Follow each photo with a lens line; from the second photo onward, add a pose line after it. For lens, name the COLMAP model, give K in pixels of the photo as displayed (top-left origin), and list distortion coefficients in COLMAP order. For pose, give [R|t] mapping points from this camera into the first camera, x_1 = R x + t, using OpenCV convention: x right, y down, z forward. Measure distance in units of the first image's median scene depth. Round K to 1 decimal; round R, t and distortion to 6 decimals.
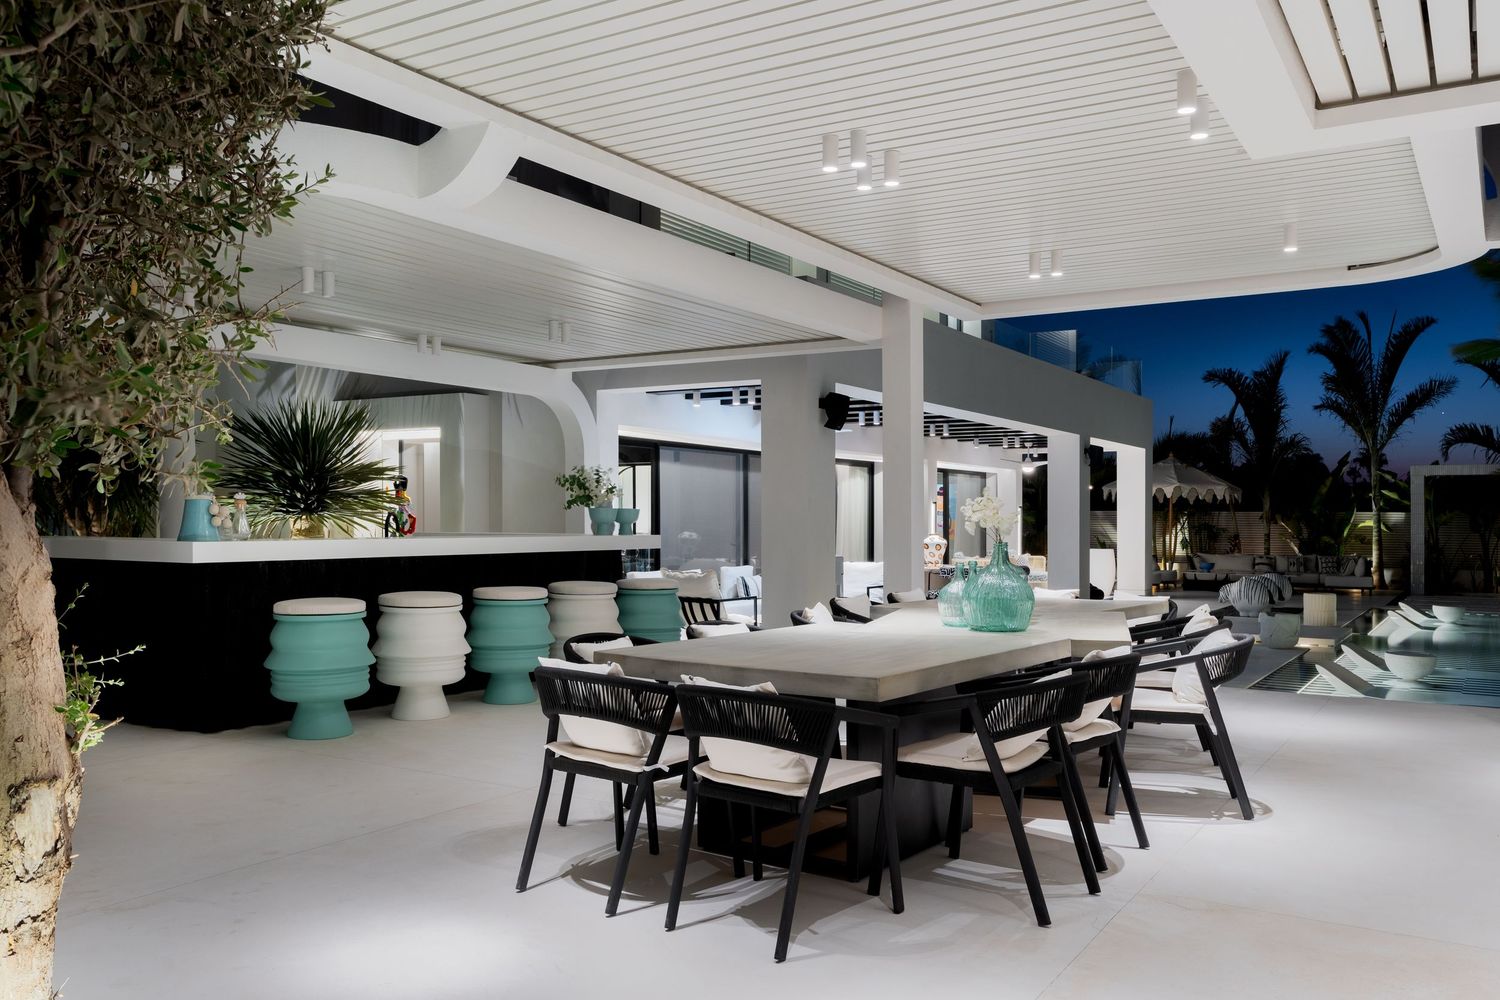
lens RADIAL K [[1205.0, 0, 719.1], [0, 1205.0, 497.5], [0, 0, 1]] dist [-0.004498, -0.004074]
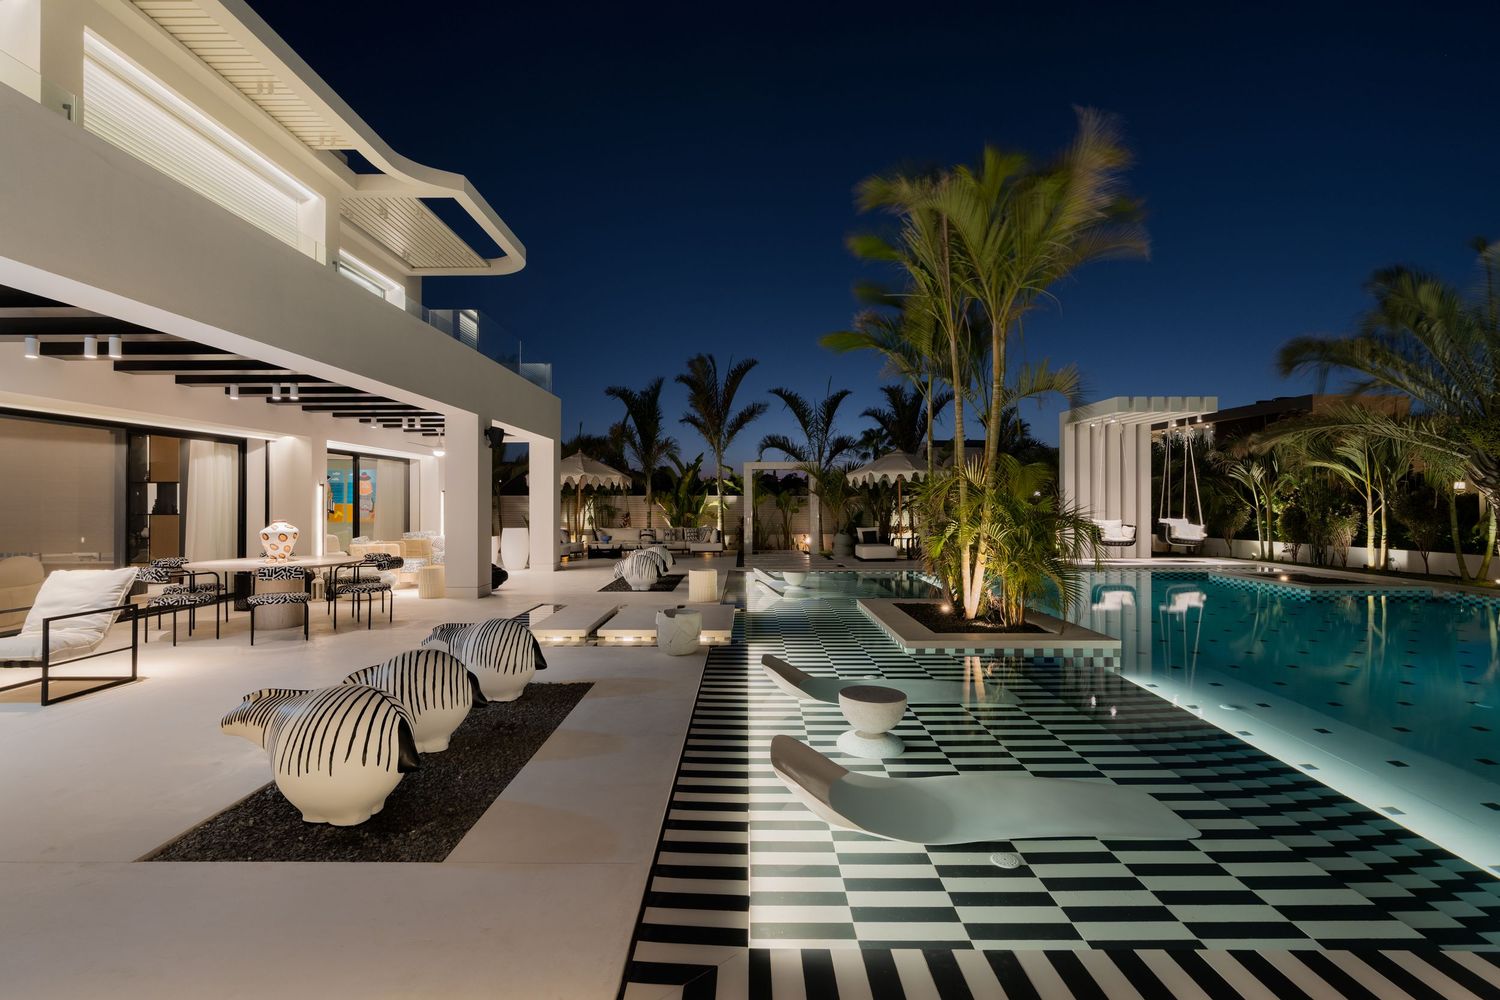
lens RADIAL K [[730.8, 0, 748.0], [0, 730.8, 483.0], [0, 0, 1]] dist [-0.000792, -0.000067]
pose [[0.841575, 0.006065, 0.540107, 0.111037], [-0.001053, 0.999953, -0.009588, 0.005748], [-0.540140, 0.007501, 0.841542, 0.262354]]
